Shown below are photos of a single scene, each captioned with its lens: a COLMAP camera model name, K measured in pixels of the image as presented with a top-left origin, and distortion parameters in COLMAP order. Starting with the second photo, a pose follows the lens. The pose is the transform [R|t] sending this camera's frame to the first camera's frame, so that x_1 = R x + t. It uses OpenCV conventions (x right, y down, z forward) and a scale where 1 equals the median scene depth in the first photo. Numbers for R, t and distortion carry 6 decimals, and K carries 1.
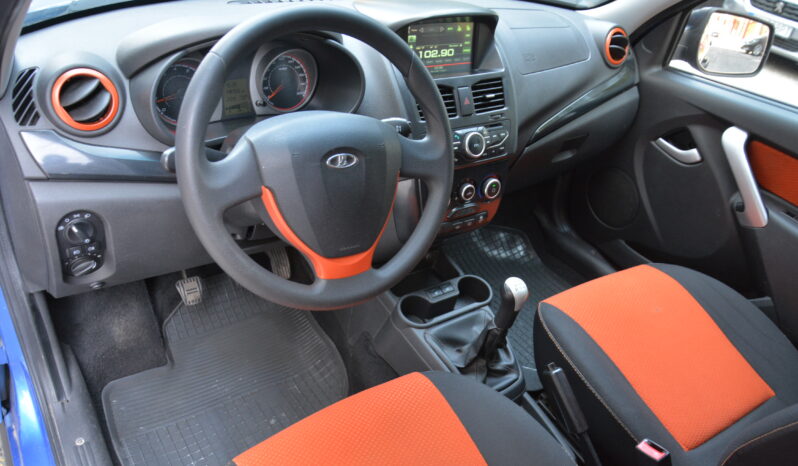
lens RADIAL K [[620.2, 0, 399.0], [0, 620.2, 233.0], [0, 0, 1]] dist [-0.027605, -0.001546]
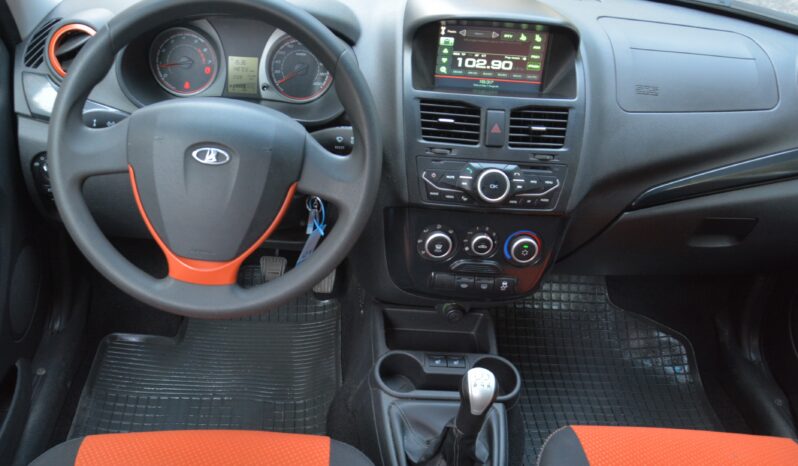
lens RADIAL K [[757.2, 0, 312.8], [0, 757.2, 184.4], [0, 0, 1]] dist [-0.034958, 0.018065]
pose [[0.822067, 0.229849, -0.520937, 0.417185], [-0.275118, 0.961359, -0.009979, -0.071902], [0.498514, 0.151523, 0.853537, 0.090291]]
